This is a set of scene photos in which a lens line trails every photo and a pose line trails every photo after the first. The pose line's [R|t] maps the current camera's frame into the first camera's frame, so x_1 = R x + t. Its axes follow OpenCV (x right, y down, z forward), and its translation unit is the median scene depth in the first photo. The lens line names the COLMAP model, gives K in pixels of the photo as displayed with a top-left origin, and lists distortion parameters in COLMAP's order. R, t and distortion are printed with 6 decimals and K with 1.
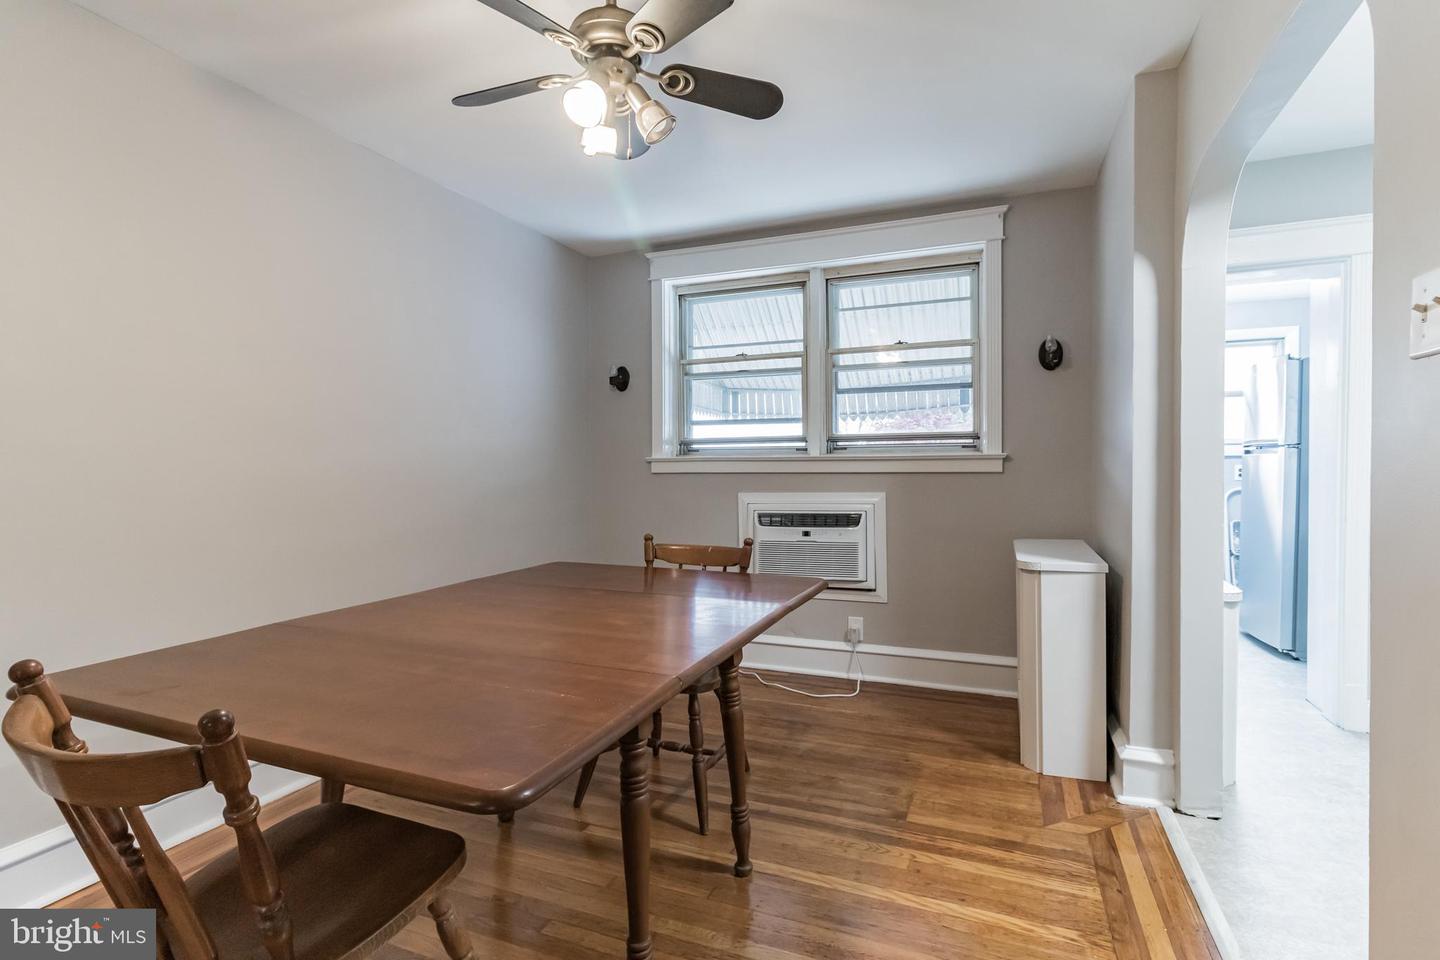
lens RADIAL K [[682.9, 0, 718.6], [0, 682.9, 472.4], [0, 0, 1]] dist [0.001537, 0.000993]
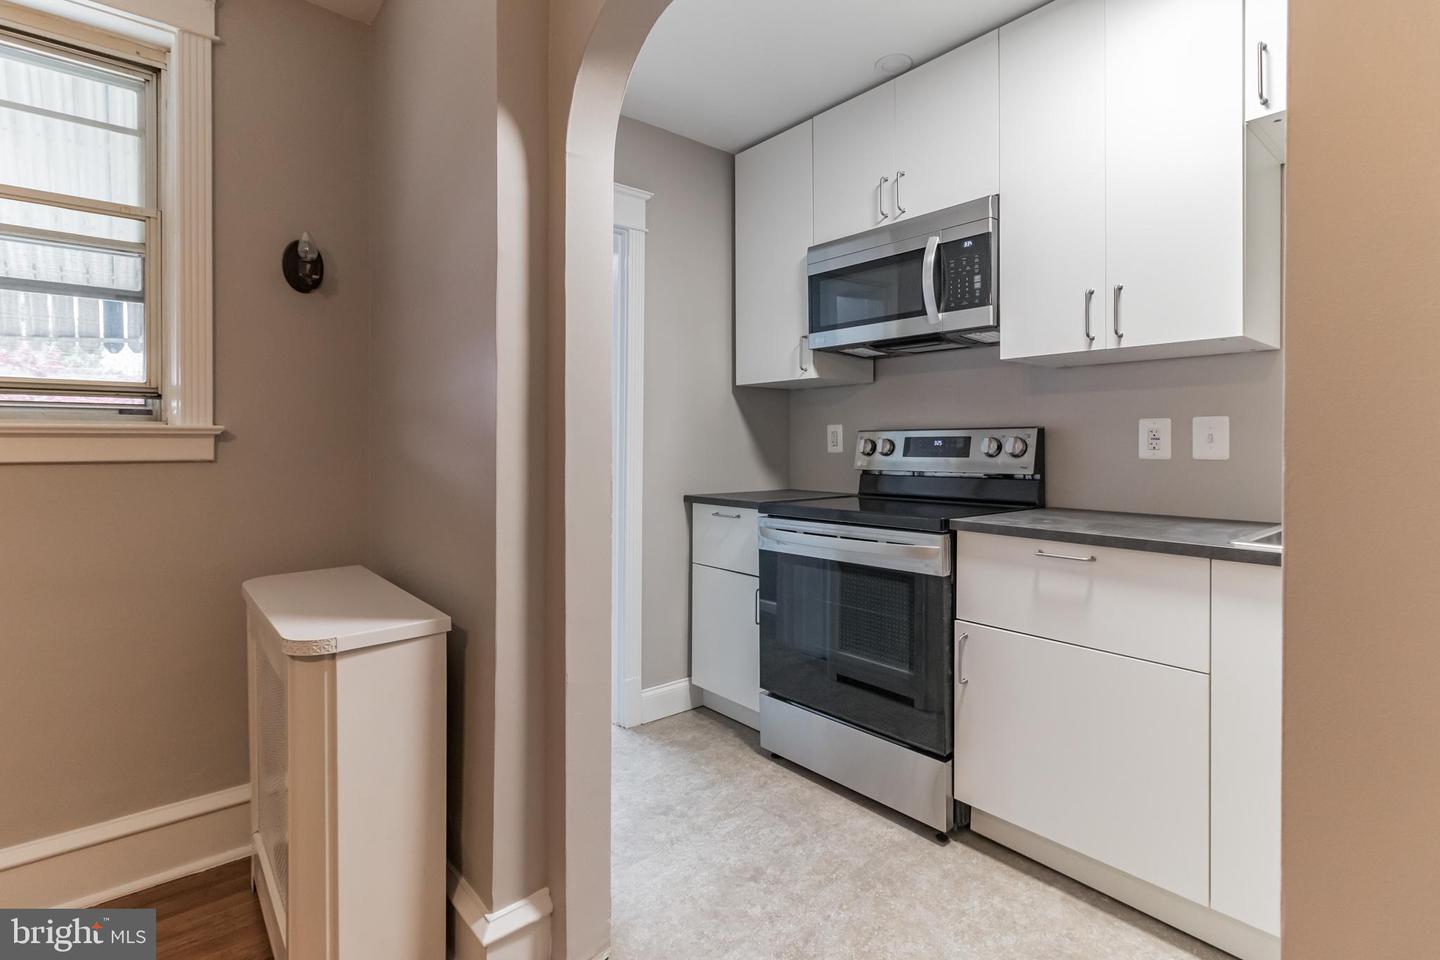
lens RADIAL K [[682.9, 0, 713.0], [0, 682.9, 441.7], [0, 0, 1]] dist [0.001537, 0.000993]
pose [[0.453352, 0.001340, 0.891331, 0.104687], [0.003749, 0.999987, -0.003411, -0.011928], [-0.891324, 0.004888, 0.453341, 0.388729]]
